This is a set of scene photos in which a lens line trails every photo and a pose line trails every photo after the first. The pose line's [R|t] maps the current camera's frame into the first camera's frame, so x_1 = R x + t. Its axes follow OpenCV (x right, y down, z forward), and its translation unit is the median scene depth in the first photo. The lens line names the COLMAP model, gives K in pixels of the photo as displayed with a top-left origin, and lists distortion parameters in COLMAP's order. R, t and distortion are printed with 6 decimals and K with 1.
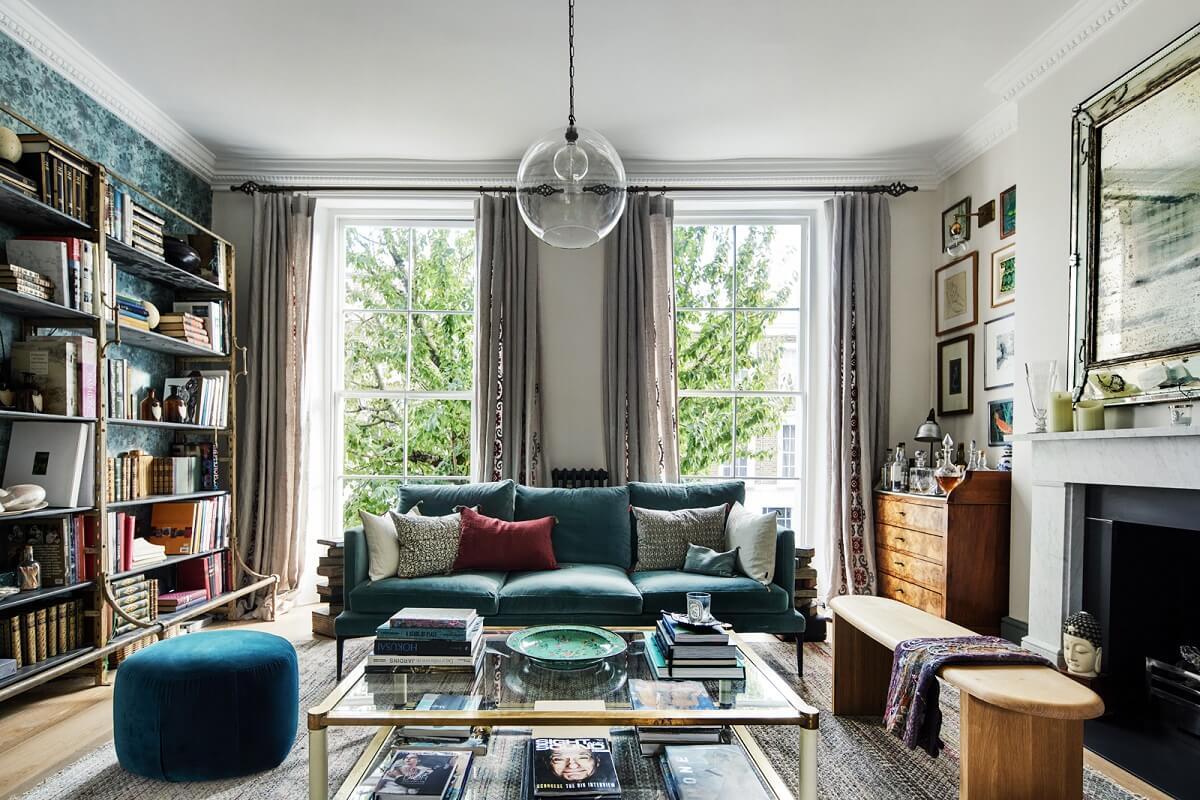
lens RADIAL K [[604.6, 0, 565.9], [0, 604.6, 455.1], [0, 0, 1]] dist [-0.003082, -0.002527]
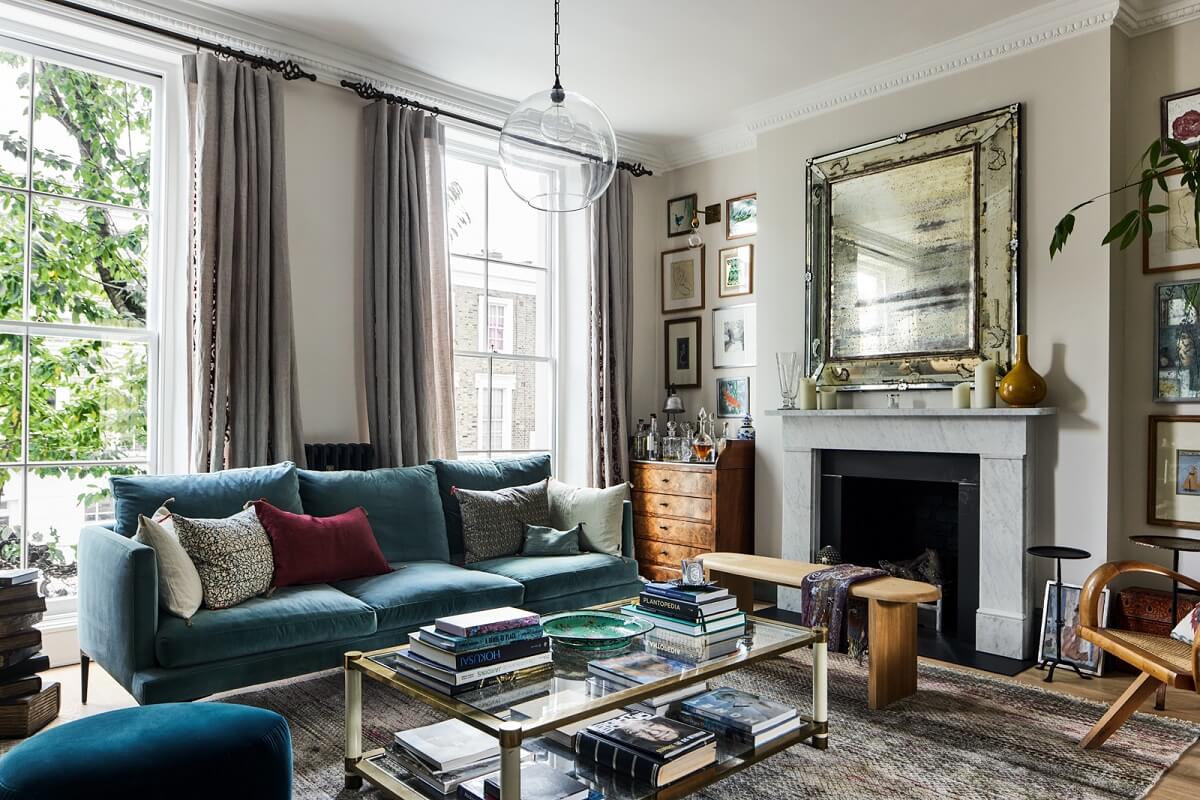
lens RADIAL K [[825.8, 0, 601.4], [0, 825.8, 401.0], [0, 0, 1]] dist [-0.009361, -0.005978]
pose [[0.730738, 0.015337, 0.682485, -0.558965], [-0.002685, 0.999804, -0.019594, -0.016402], [-0.682652, 0.012485, 0.730637, 0.007350]]
